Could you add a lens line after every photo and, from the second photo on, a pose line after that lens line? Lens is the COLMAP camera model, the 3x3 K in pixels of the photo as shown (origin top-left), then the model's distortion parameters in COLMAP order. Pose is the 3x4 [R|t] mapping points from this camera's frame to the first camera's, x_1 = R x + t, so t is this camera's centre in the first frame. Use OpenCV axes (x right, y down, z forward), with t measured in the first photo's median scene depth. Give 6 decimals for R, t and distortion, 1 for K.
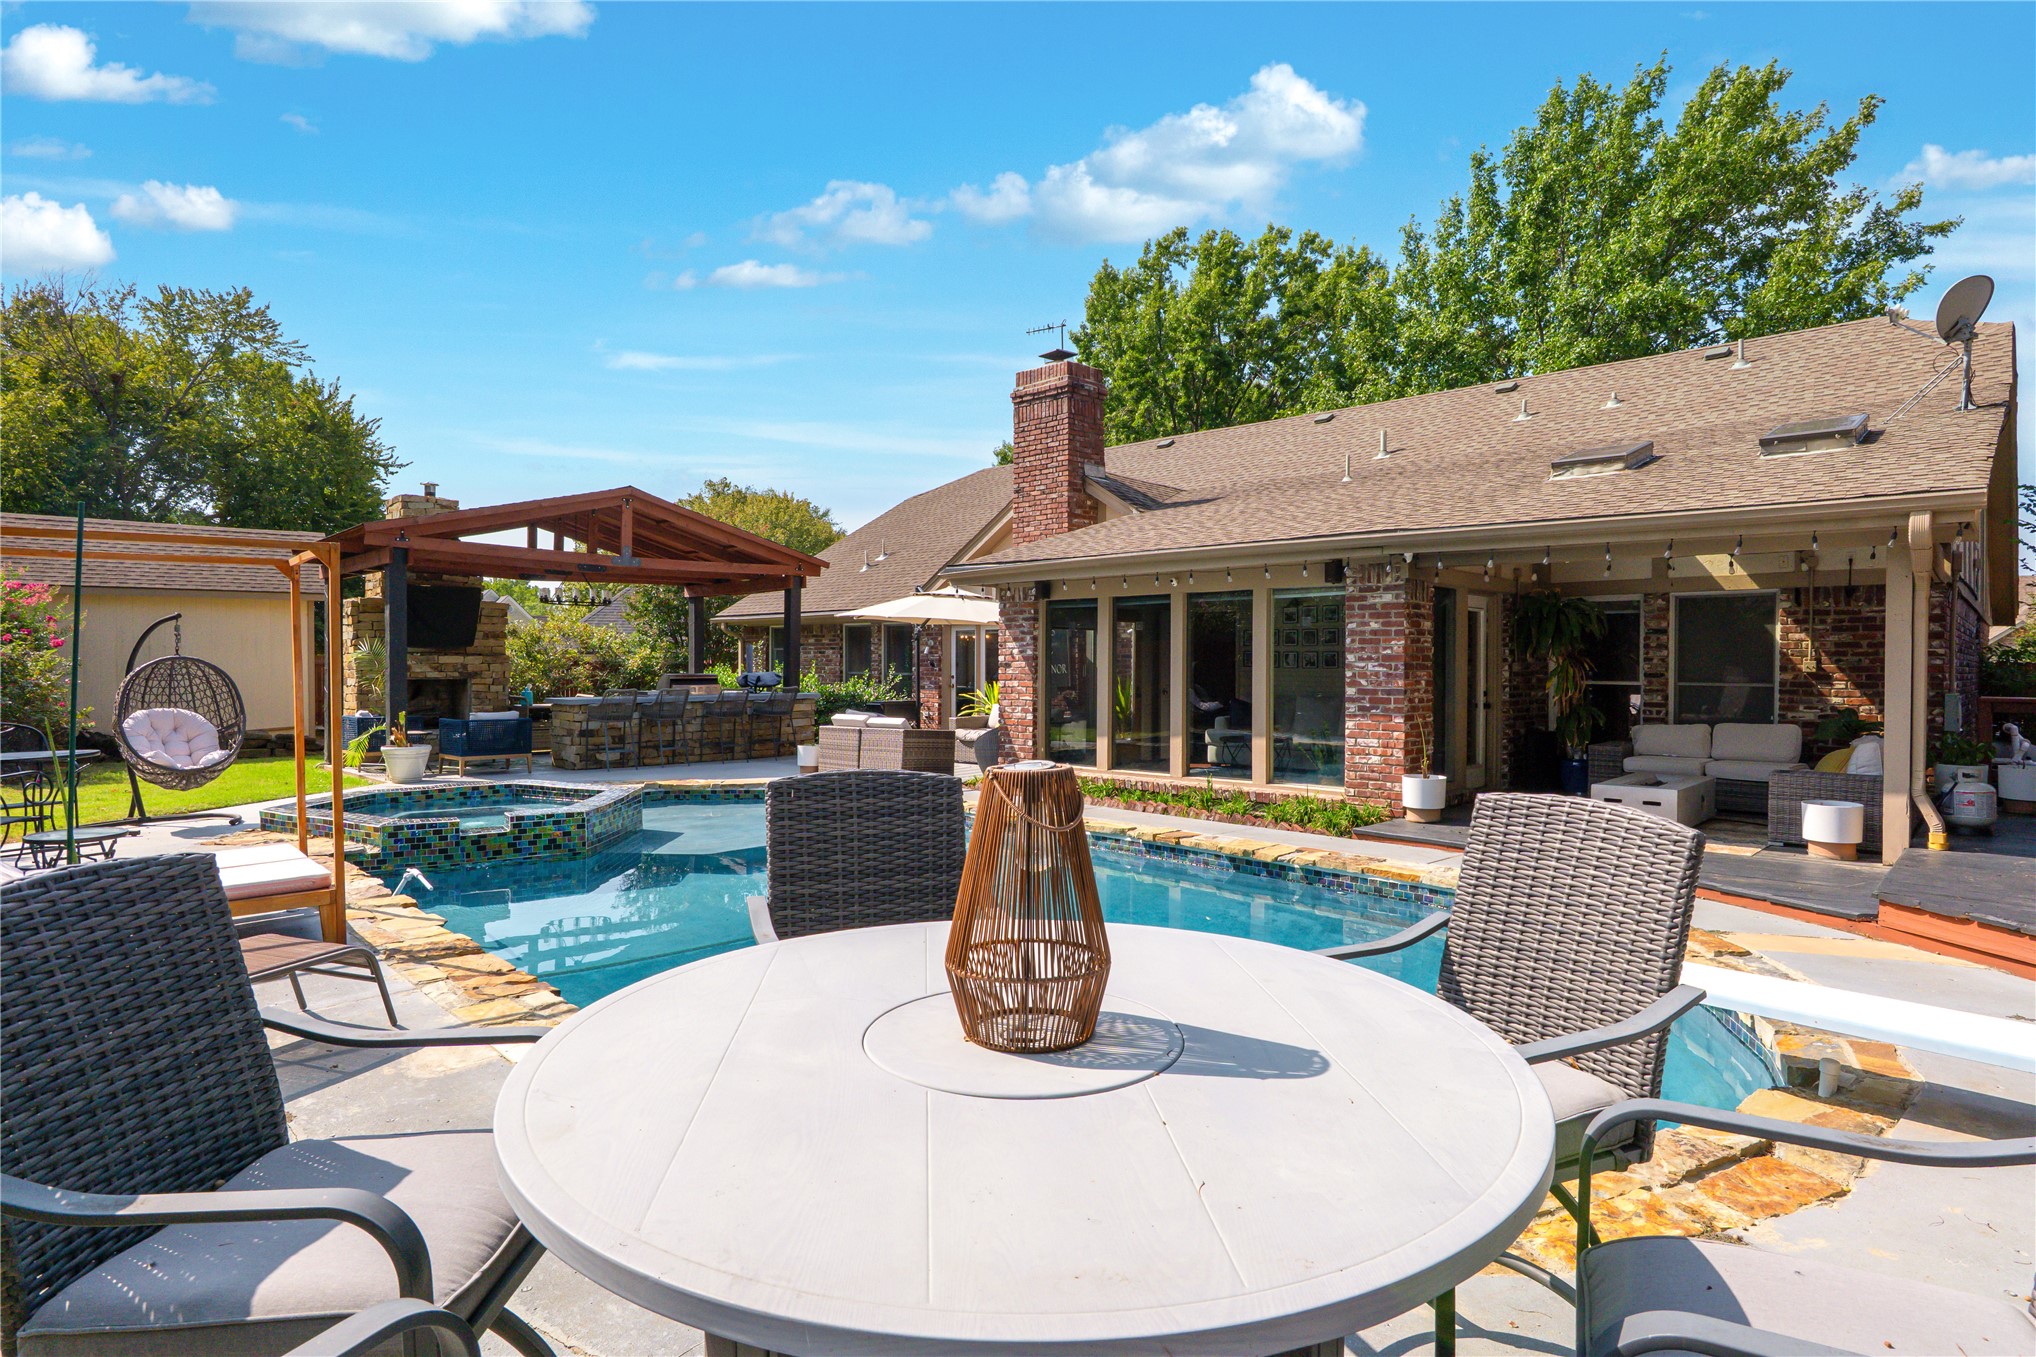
lens RADIAL K [[1075.7, 0, 1009.4], [0, 1075.7, 679.1], [0, 0, 1]] dist [-0.020893, 0.011110]
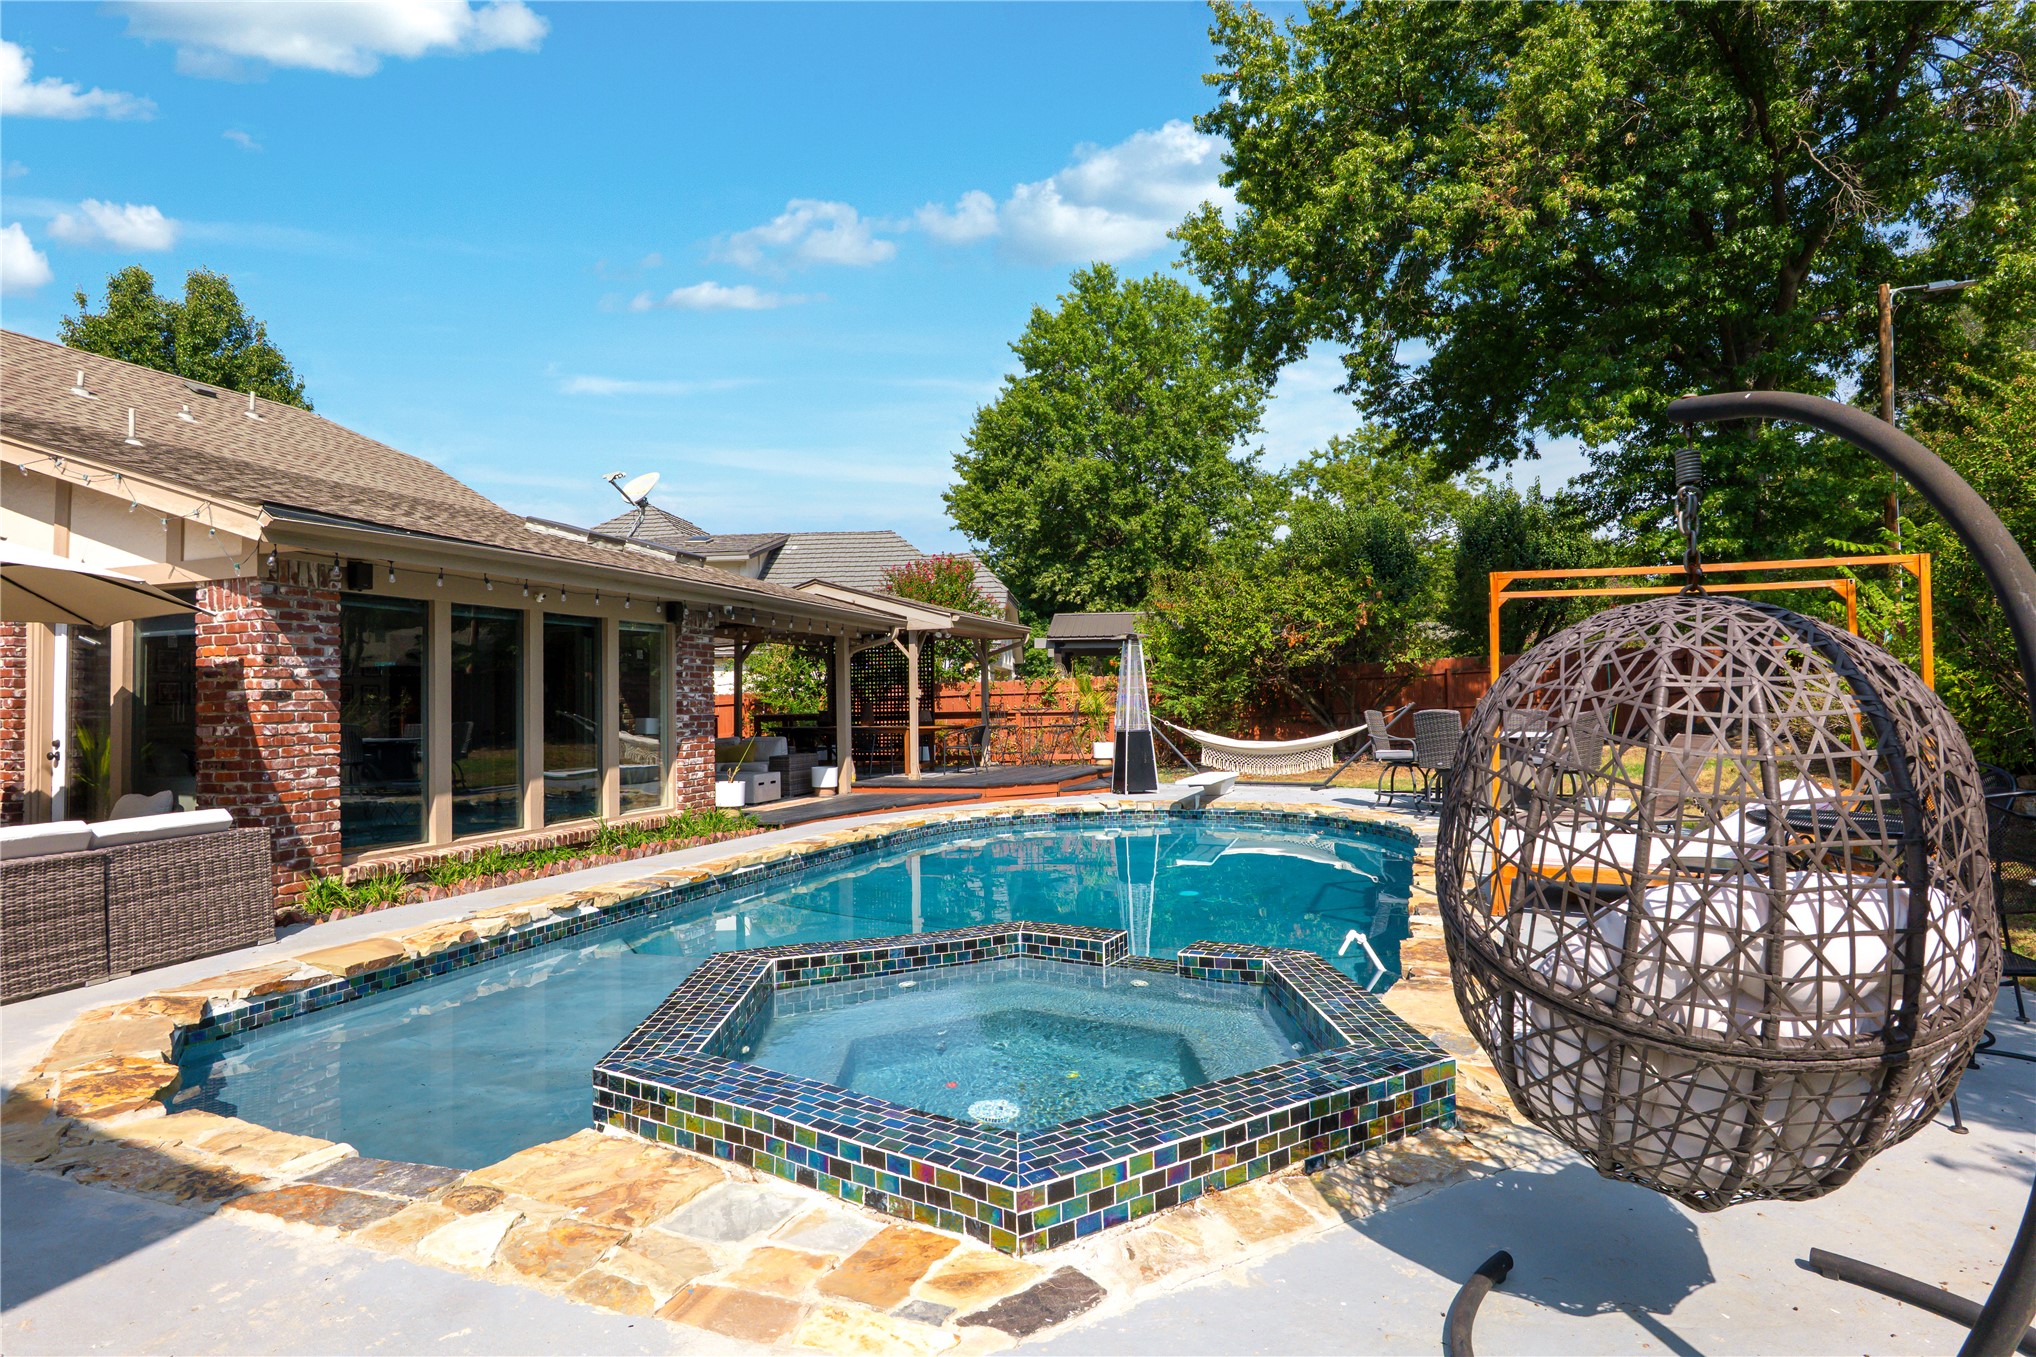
lens RADIAL K [[1075.7, 0, 1021.9], [0, 1075.7, 675.3], [0, 0, 1]] dist [-0.020893, 0.011110]
pose [[-0.427298, 0.026488, 0.903723, -0.678425], [0.027332, 0.999492, -0.016372, -0.004190], [-0.903698, 0.017705, -0.427805, 0.903181]]
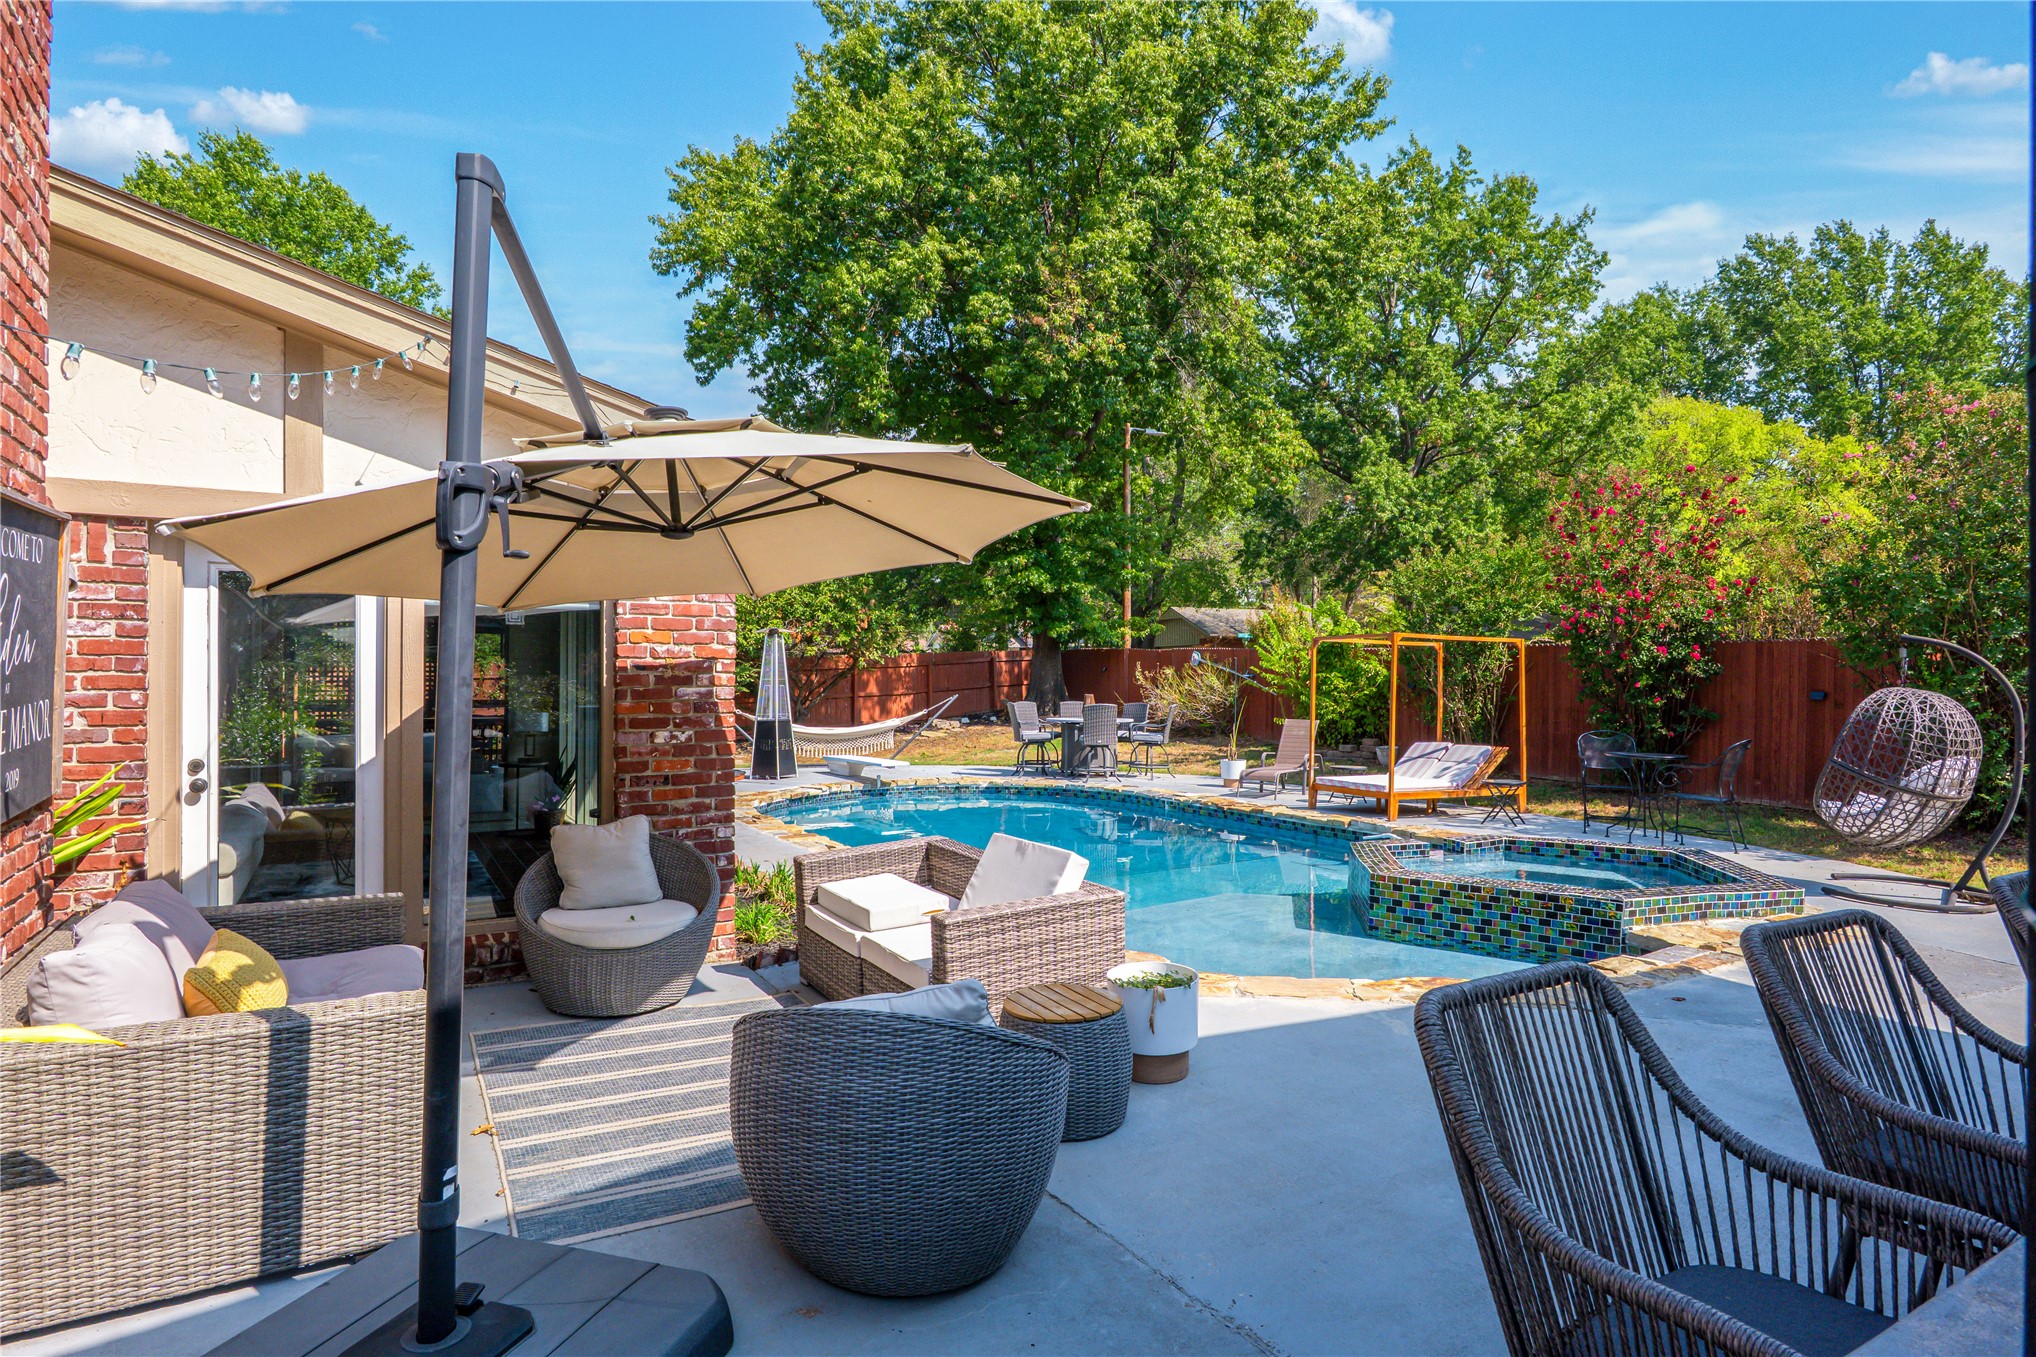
lens RADIAL K [[1075.7, 0, 1020.2], [0, 1075.7, 684.1], [0, 0, 1]] dist [-0.020893, 0.011110]
pose [[-0.967952, -0.008377, 0.250994, -0.248299], [-0.003549, 0.999800, 0.019681, -0.027538], [-0.251109, 0.018159, -0.967789, 1.445681]]
